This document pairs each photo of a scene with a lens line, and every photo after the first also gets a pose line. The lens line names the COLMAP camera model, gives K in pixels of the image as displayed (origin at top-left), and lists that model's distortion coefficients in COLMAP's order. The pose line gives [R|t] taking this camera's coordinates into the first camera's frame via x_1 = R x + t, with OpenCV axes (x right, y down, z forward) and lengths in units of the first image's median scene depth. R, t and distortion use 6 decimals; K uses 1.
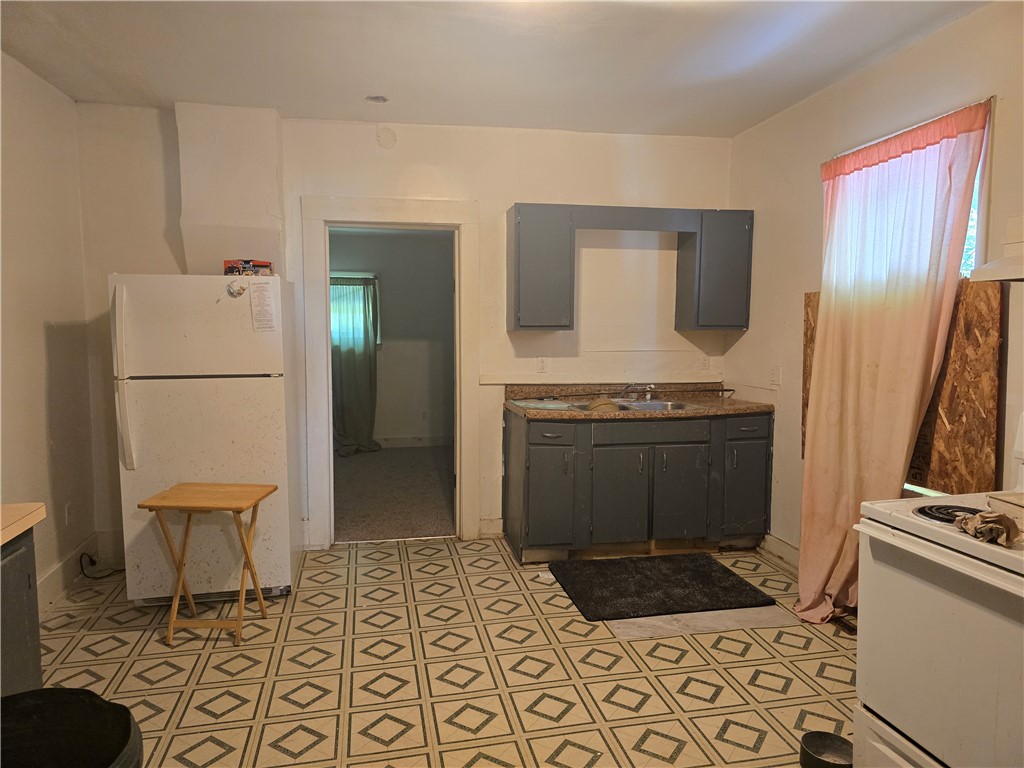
lens RADIAL K [[695.3, 0, 518.8], [0, 695.3, 385.0], [0, 0, 1]] dist [0.047834, -0.005086]
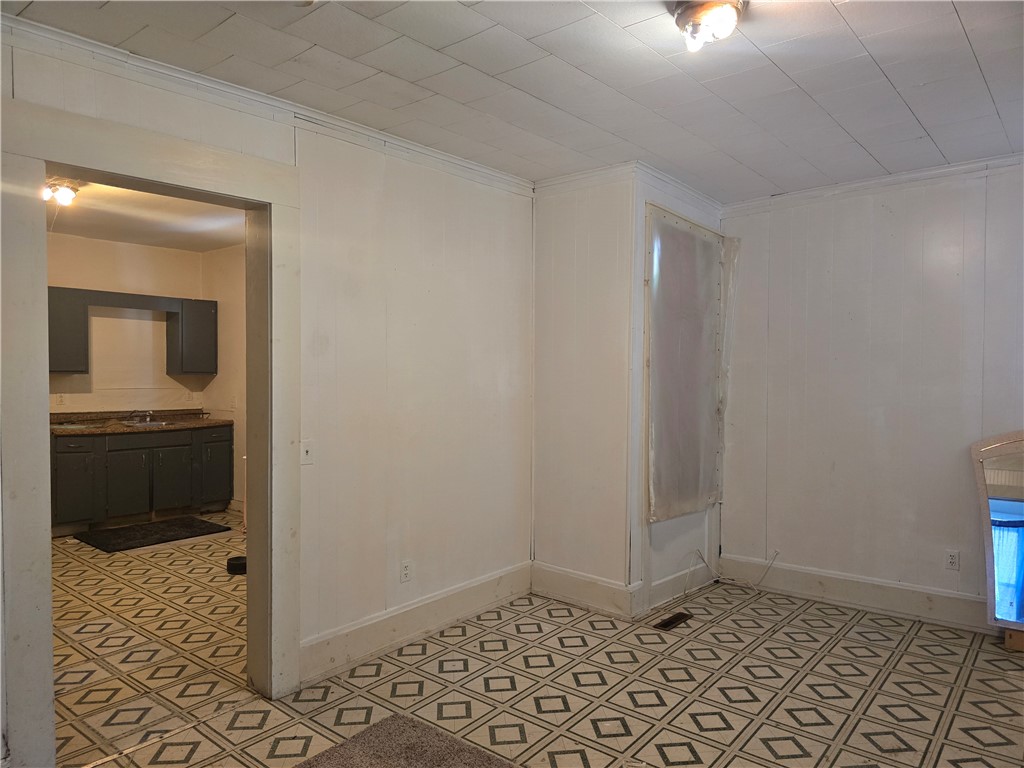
lens RADIAL K [[695.3, 0, 506.1], [0, 695.3, 391.5], [0, 0, 1]] dist [0.047834, -0.005086]
pose [[0.792143, -0.014514, 0.610163, -0.132310], [0.047330, 0.998167, -0.037703, 0.054152], [-0.608498, 0.058745, 0.791378, -0.700524]]
